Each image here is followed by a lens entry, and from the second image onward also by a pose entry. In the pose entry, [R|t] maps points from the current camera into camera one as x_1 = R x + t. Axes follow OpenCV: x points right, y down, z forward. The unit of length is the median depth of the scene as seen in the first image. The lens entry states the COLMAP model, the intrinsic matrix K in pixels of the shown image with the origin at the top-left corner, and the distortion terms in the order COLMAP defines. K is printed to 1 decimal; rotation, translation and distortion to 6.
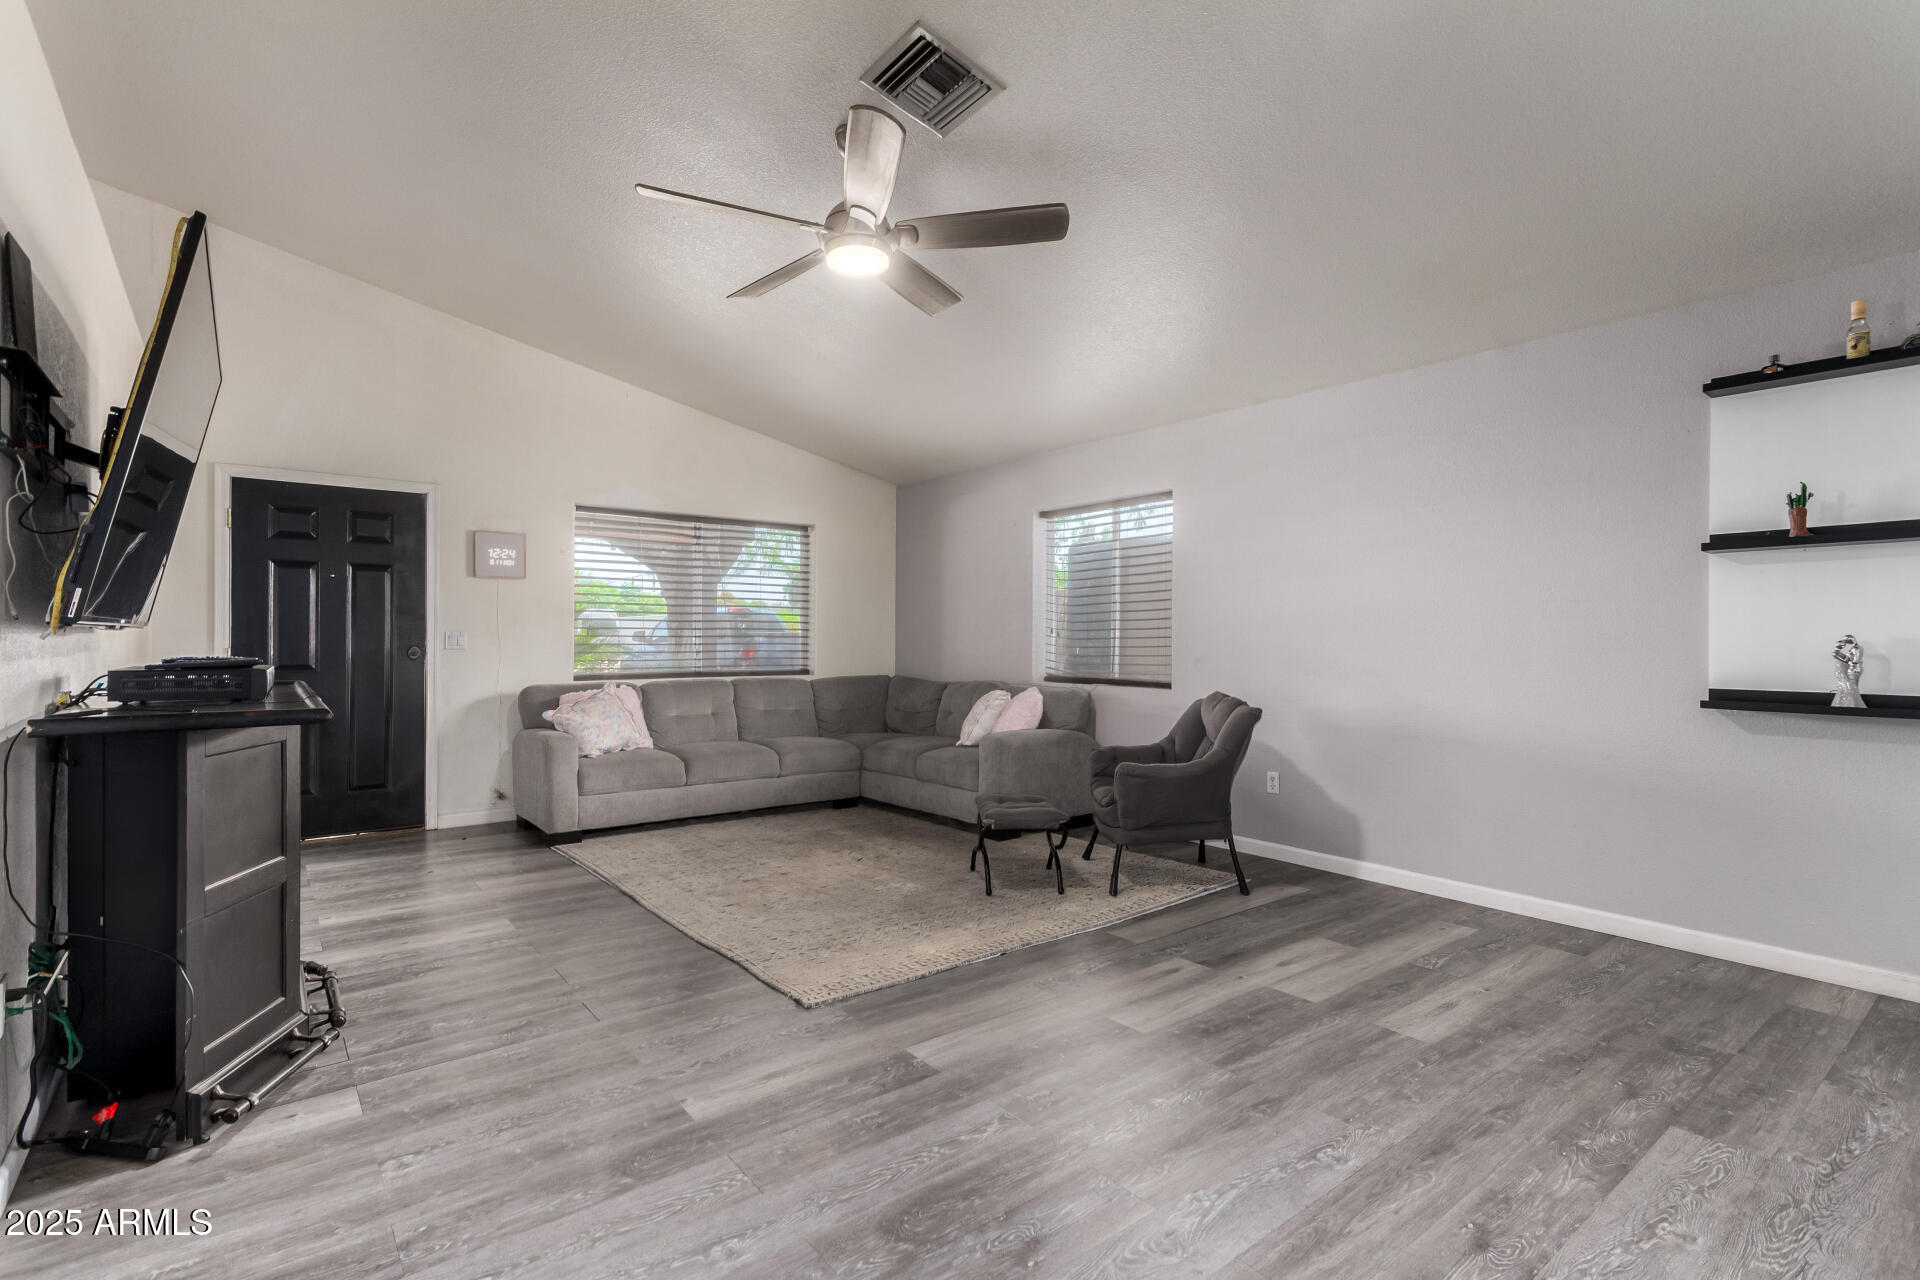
lens RADIAL K [[930.0, 0, 956.7], [0, 930.0, 639.8], [0, 0, 1]] dist [0.003469, 0.001142]
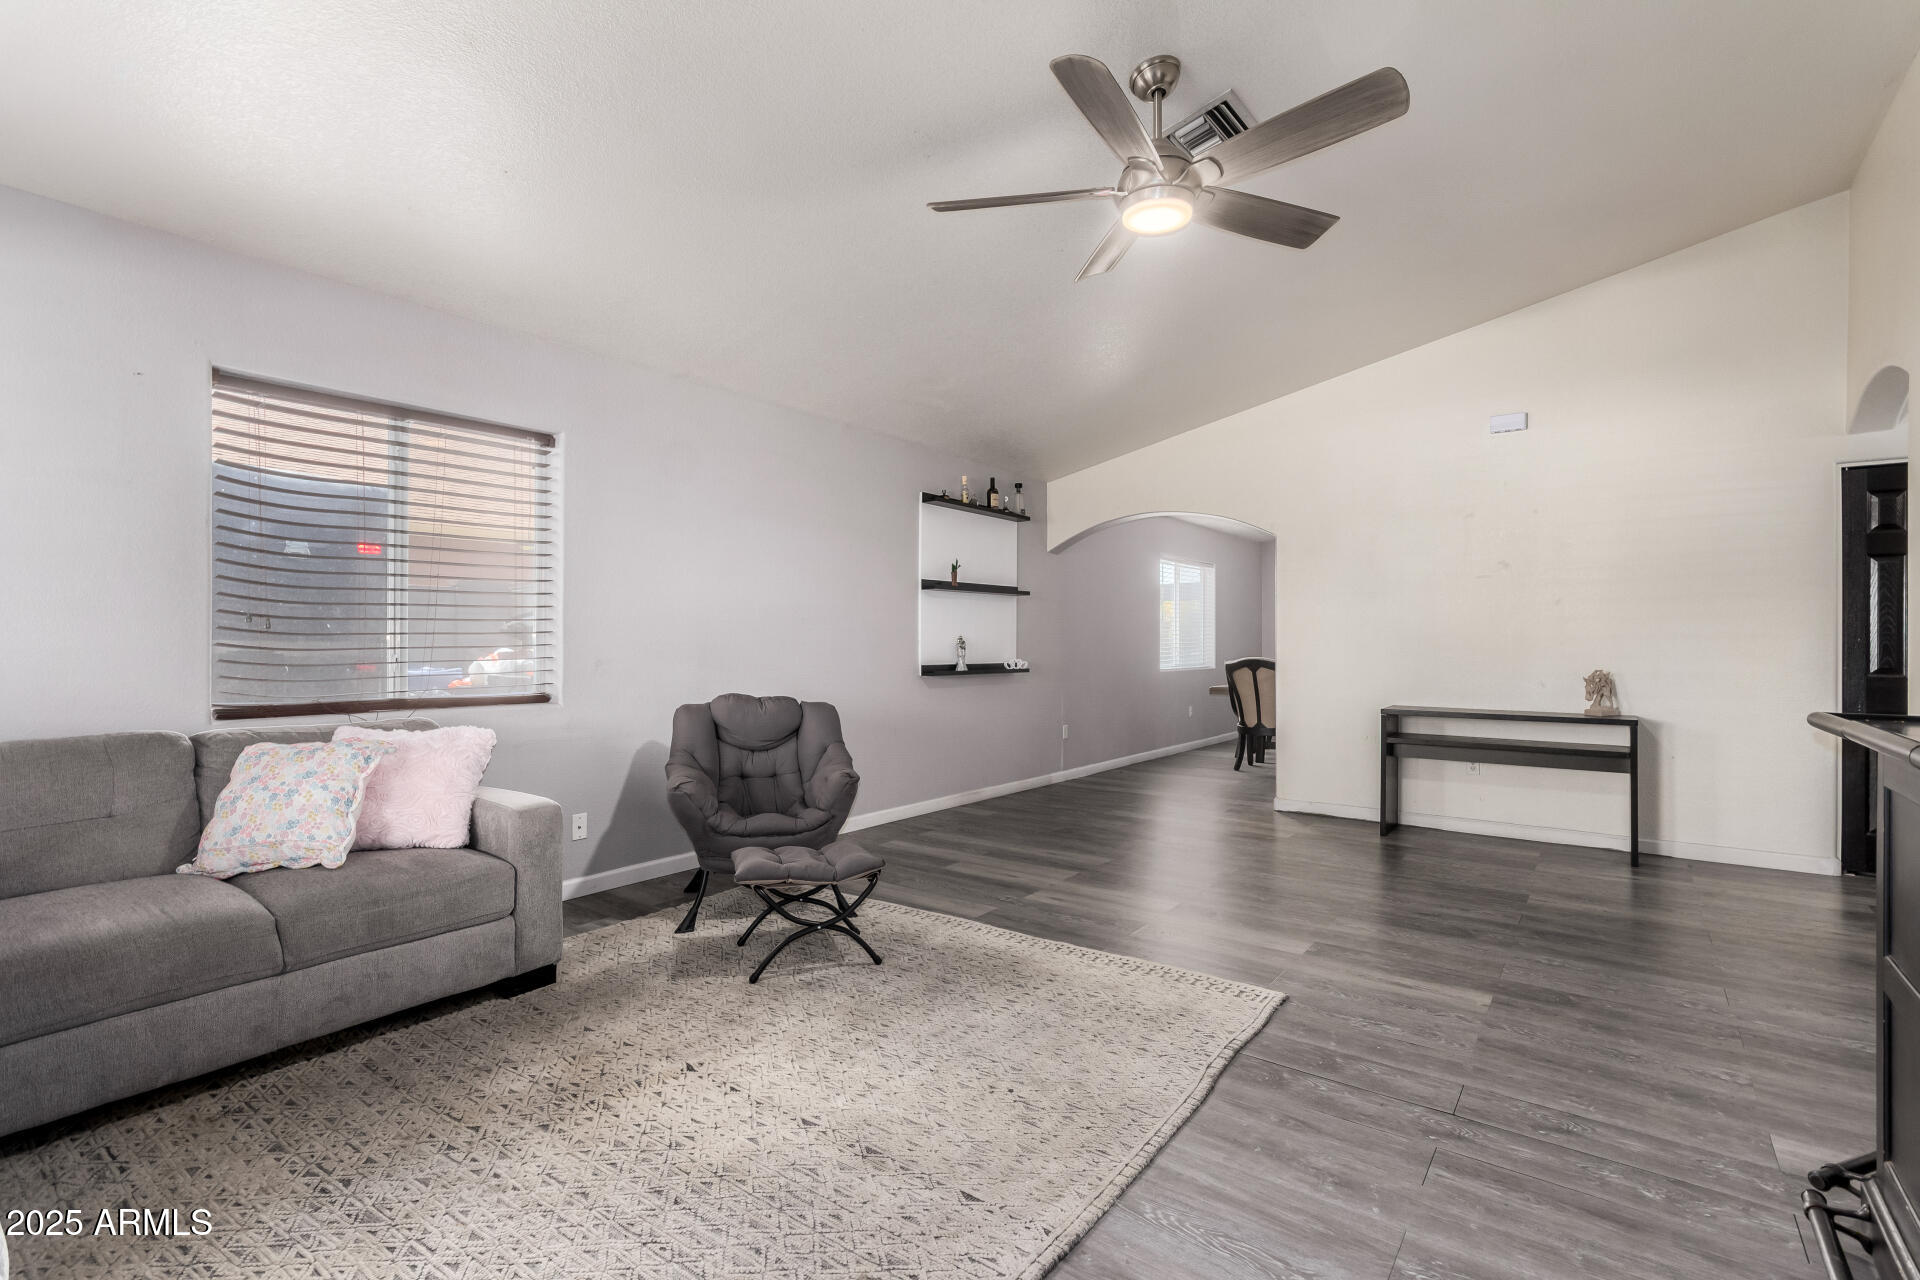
lens RADIAL K [[930.0, 0, 956.7], [0, 930.0, 639.8], [0, 0, 1]] dist [0.003469, 0.001142]
pose [[-0.295298, -0.003397, 0.955399, -0.717565], [-0.005621, 0.999983, 0.001818, -0.000327], [-0.955389, -0.004834, -0.295312, 1.145845]]
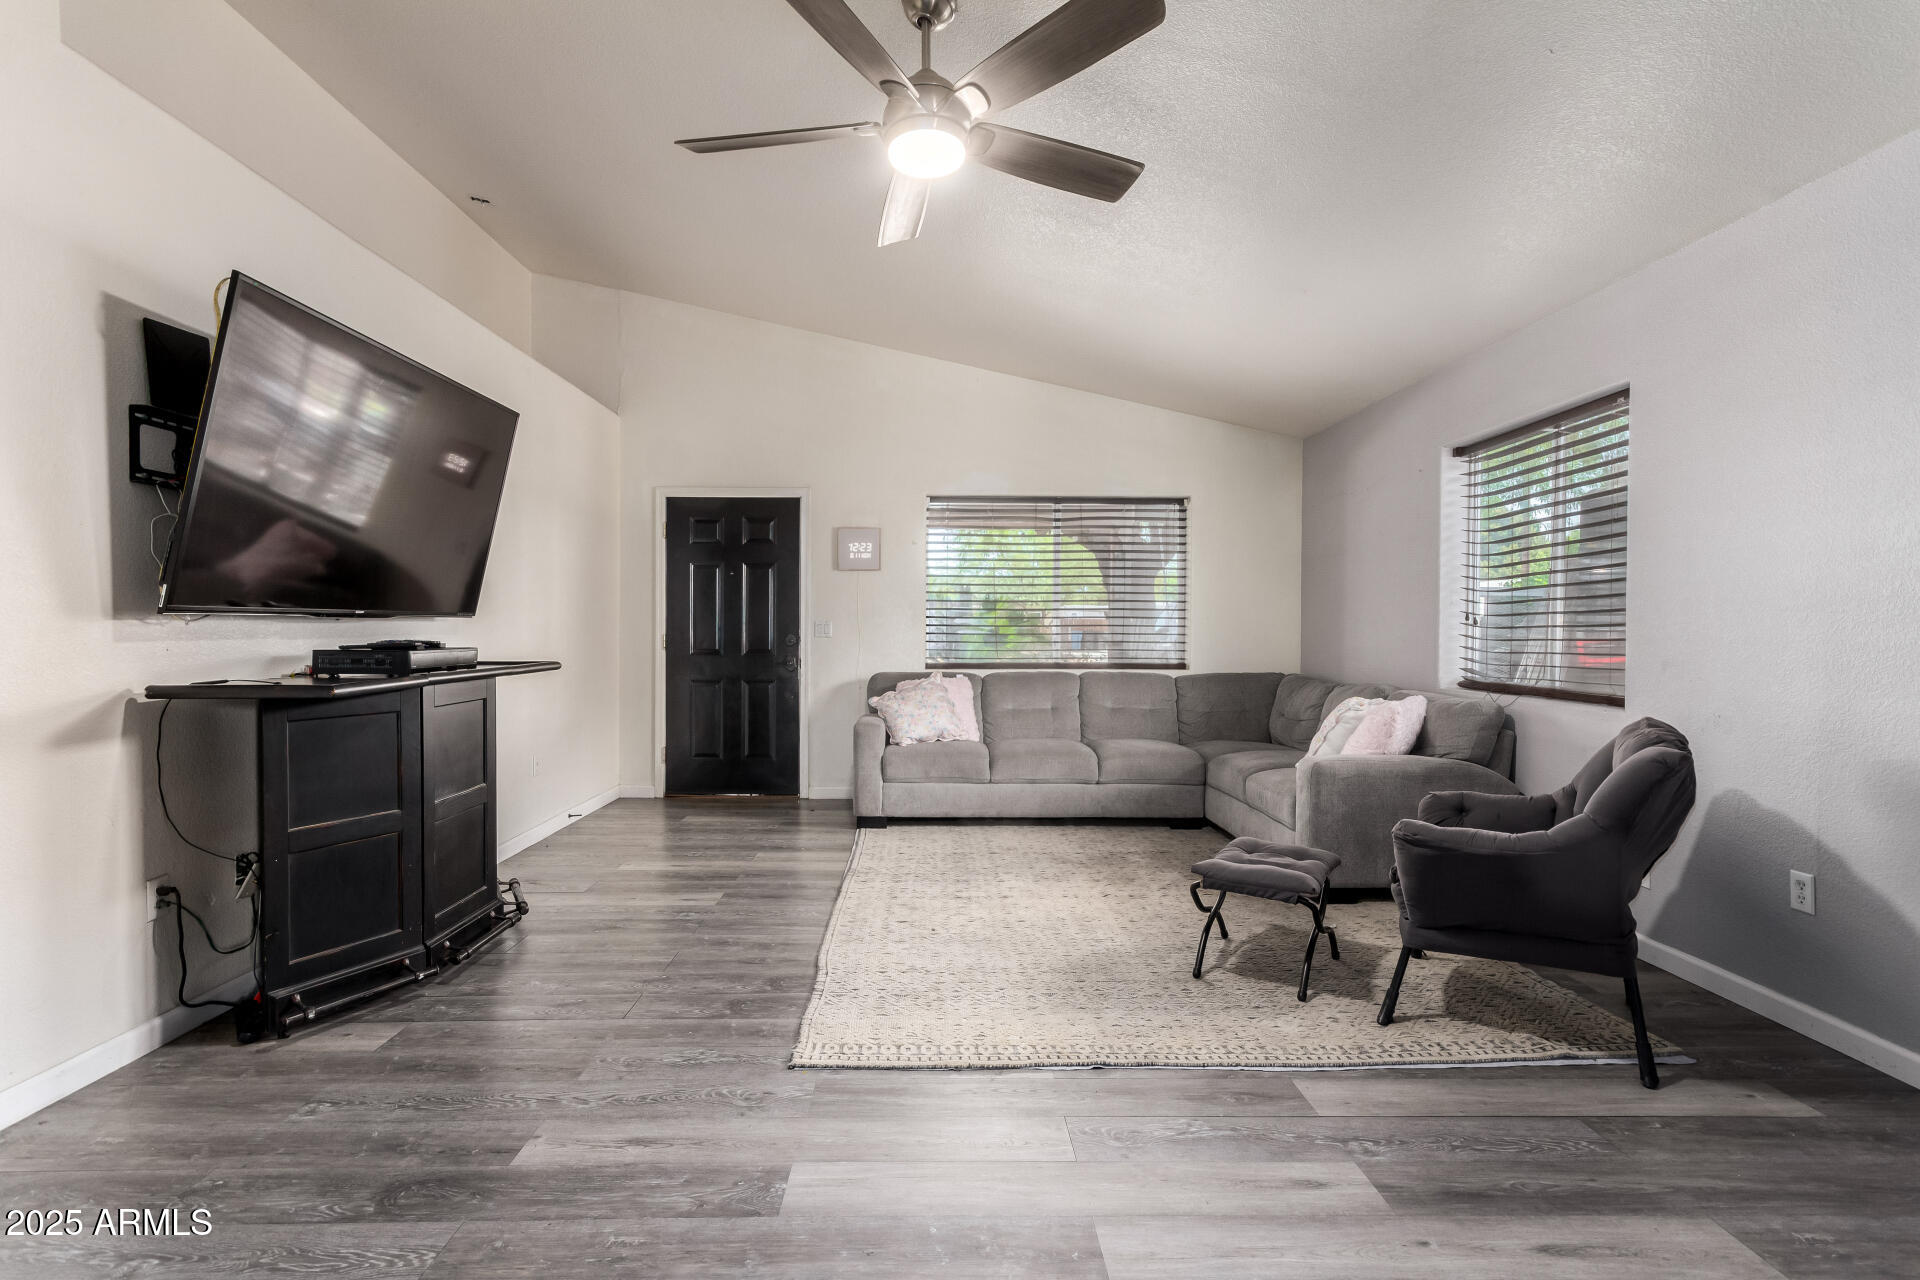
lens RADIAL K [[921.1, 0, 918.0], [0, 921.1, 637.4], [0, 0, 1]] dist [0.003976, 0.001523]
pose [[0.787113, 0.006263, -0.616778, 0.300577], [-0.002452, 0.999972, 0.007025, 0.003644], [0.616805, -0.004017, 0.787106, 0.293144]]
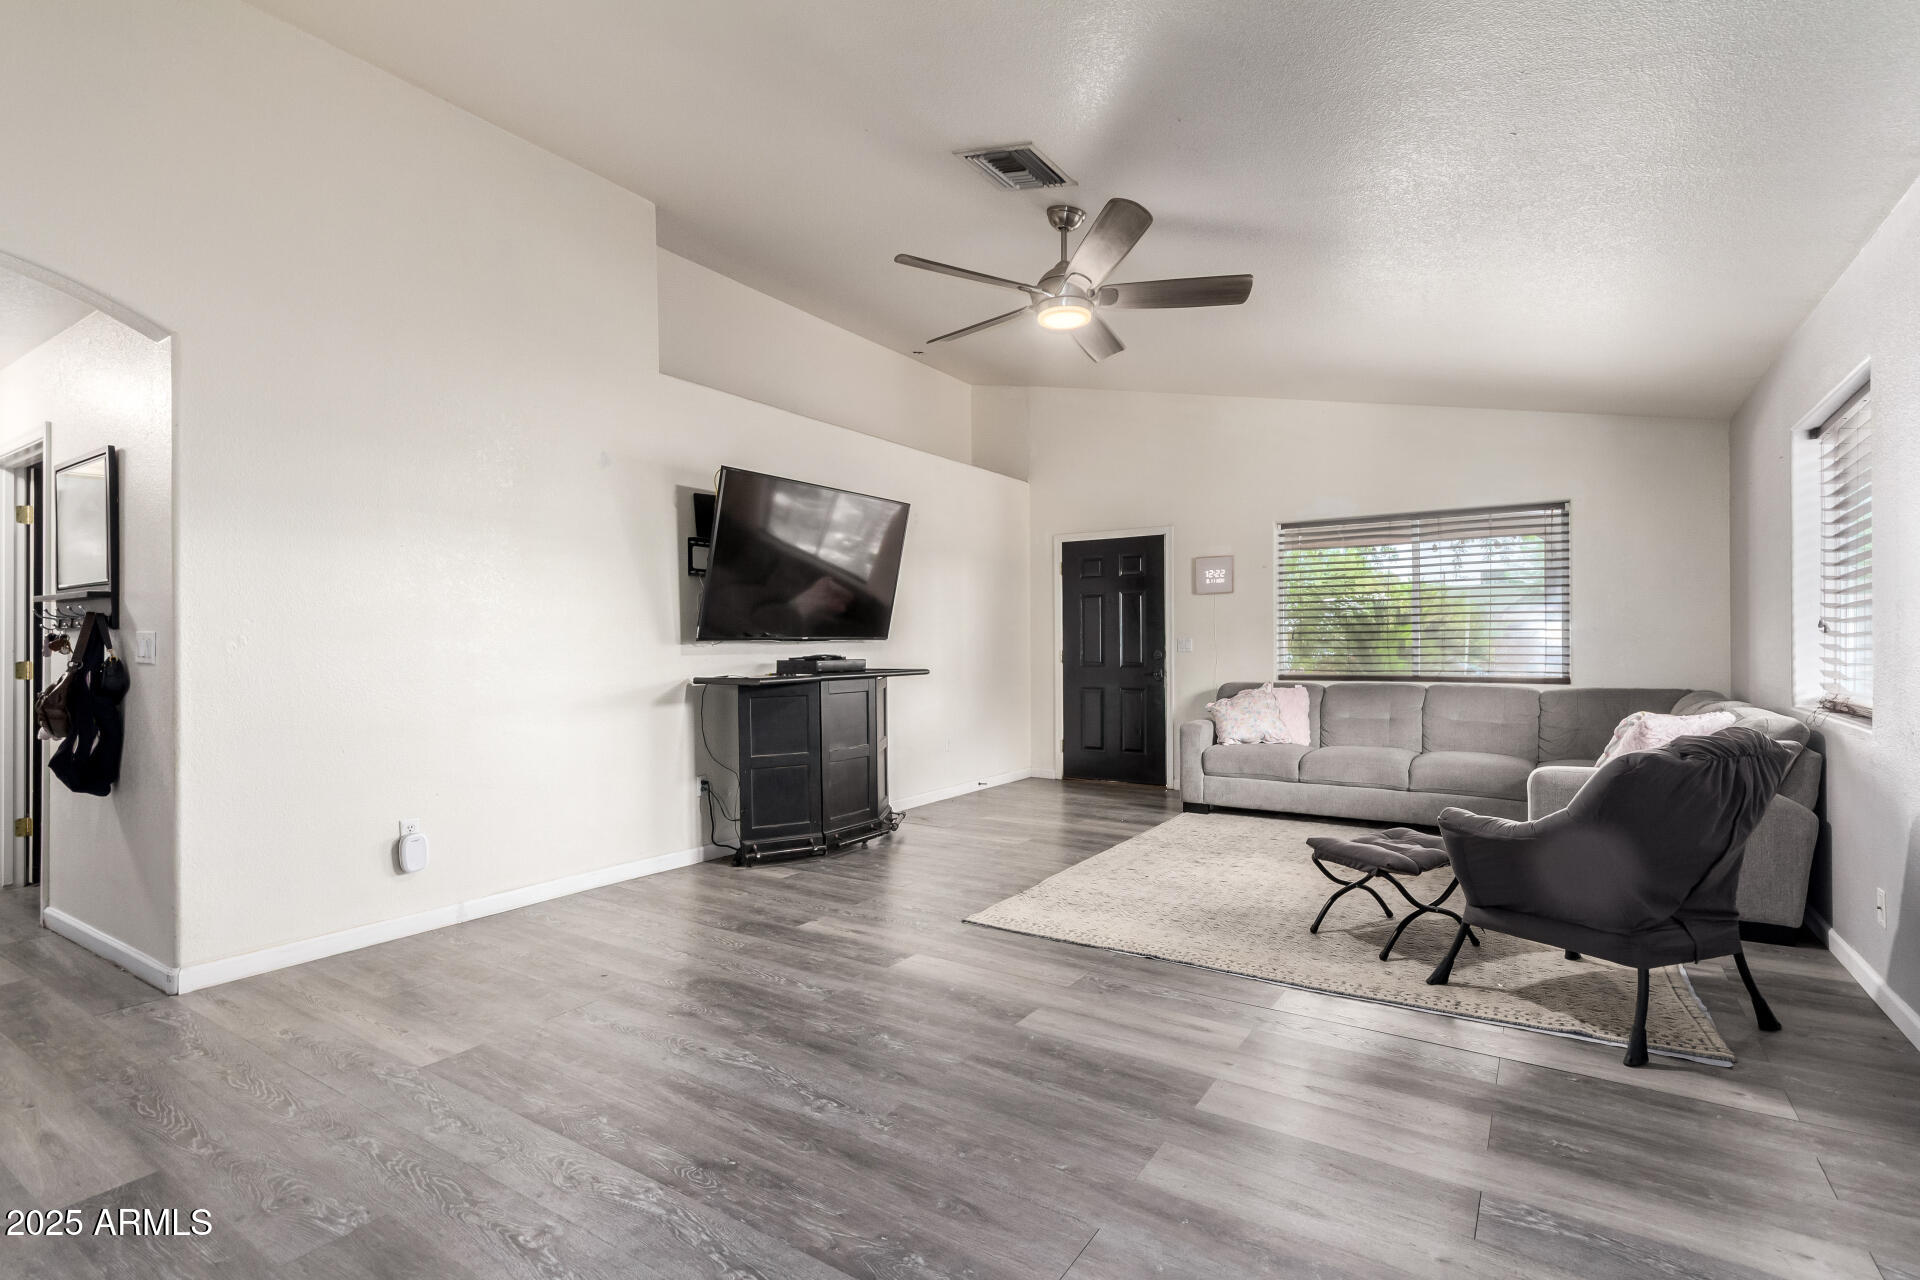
lens RADIAL K [[884.8, 0, 910.5], [0, 884.8, 642.9], [0, 0, 1]] dist [-0.000158, 0.000526]
pose [[0.291811, -0.007806, -0.956444, 0.708783], [0.005952, 0.999962, -0.006345, 0.004824], [0.956457, -0.003841, 0.291847, 0.388515]]
